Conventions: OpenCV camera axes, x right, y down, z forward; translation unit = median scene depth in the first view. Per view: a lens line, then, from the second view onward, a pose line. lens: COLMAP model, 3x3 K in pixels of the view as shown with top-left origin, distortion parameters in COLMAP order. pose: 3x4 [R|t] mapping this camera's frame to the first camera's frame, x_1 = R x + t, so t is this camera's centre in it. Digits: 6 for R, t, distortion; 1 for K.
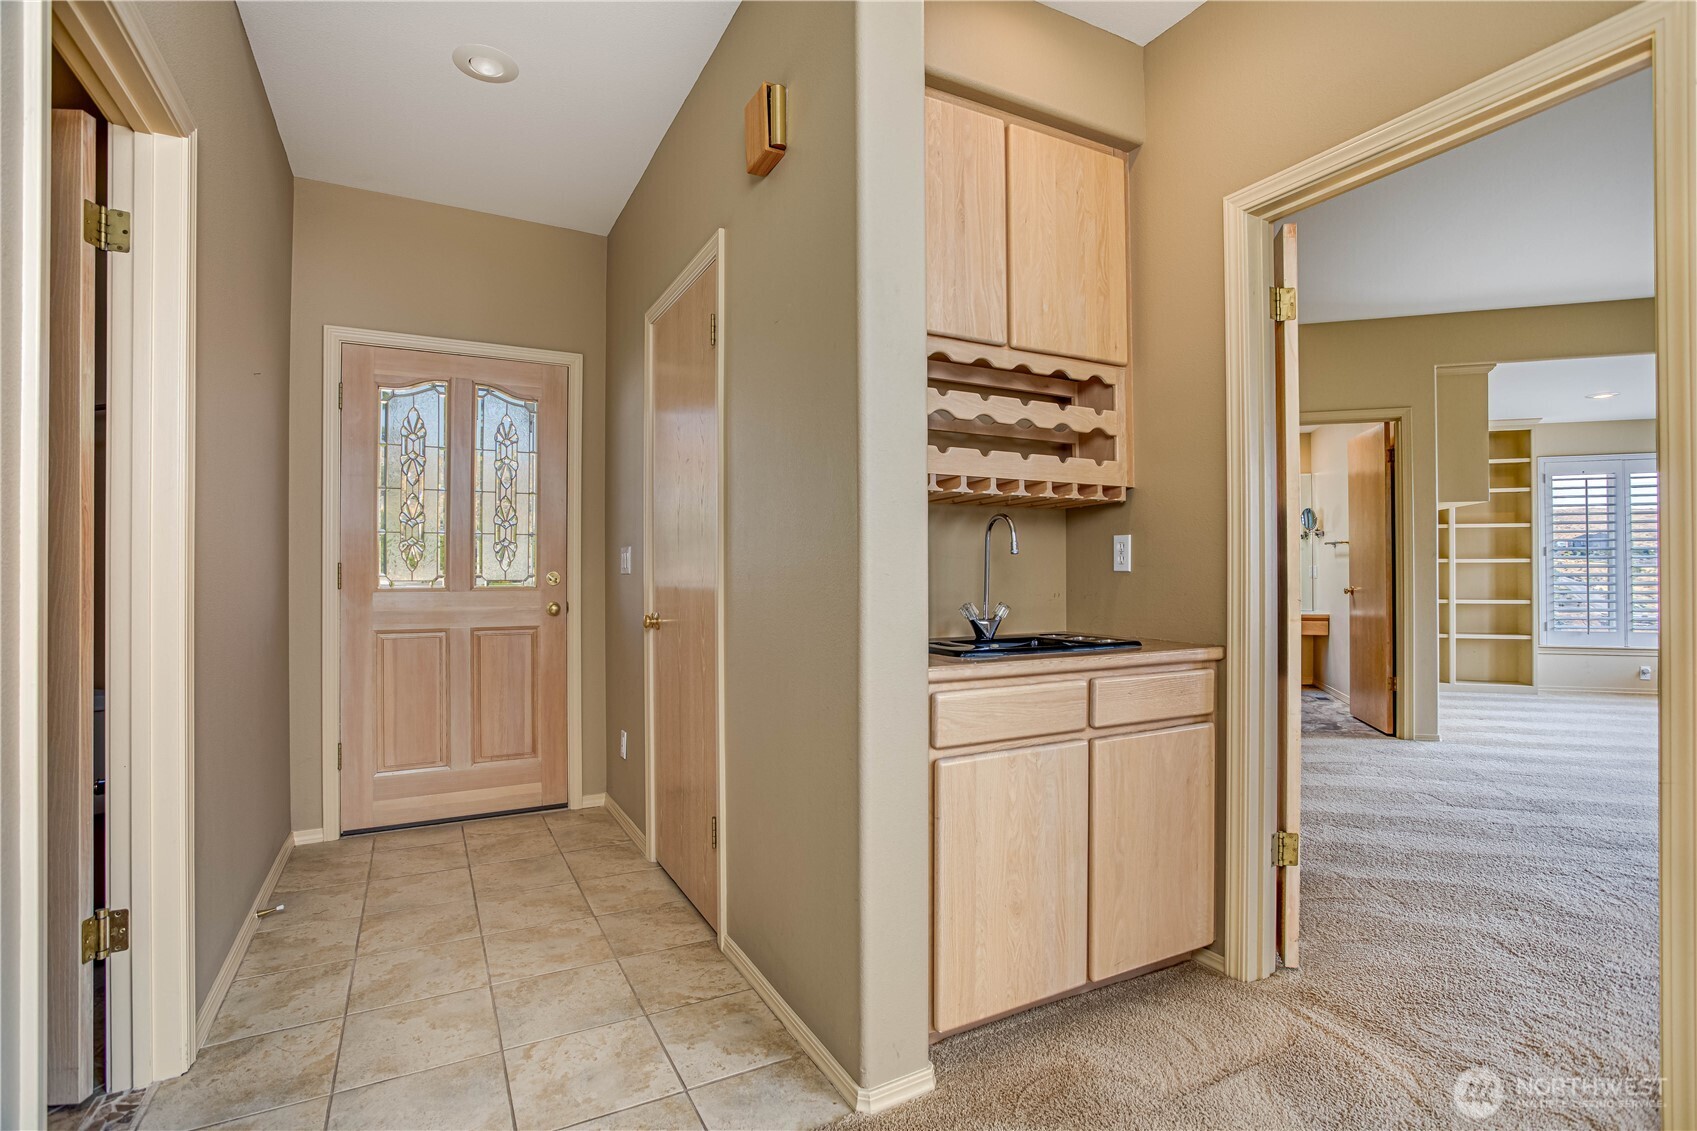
lens RADIAL K [[830.8, 0, 848.5], [0, 830.8, 565.5], [0, 0, 1]] dist [-0.068873, 0.033541]
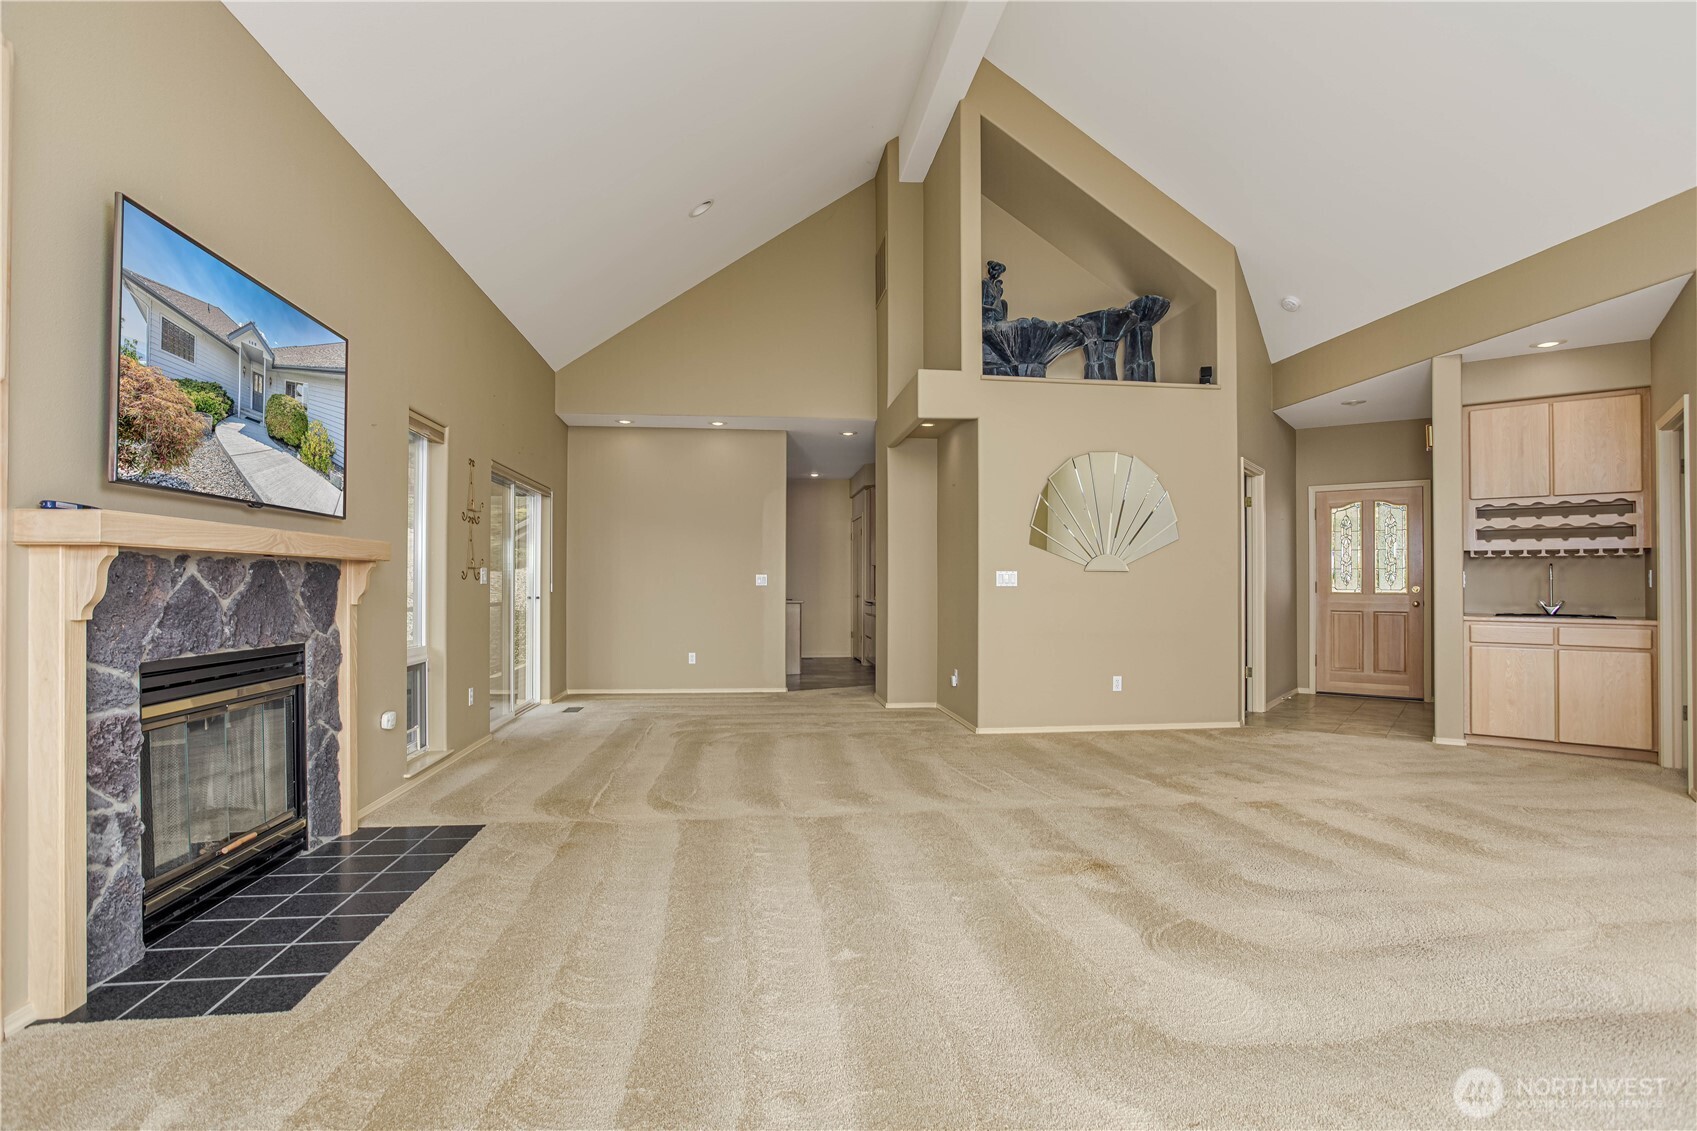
lens RADIAL K [[830.8, 0, 848.5], [0, 830.8, 565.5], [0, 0, 1]] dist [-0.068873, 0.033541]
pose [[0.415023, -0.015532, -0.909678, 1.043677], [-0.000797, 0.999848, -0.017436, -0.009312], [0.909811, 0.007961, 0.414947, -1.328383]]
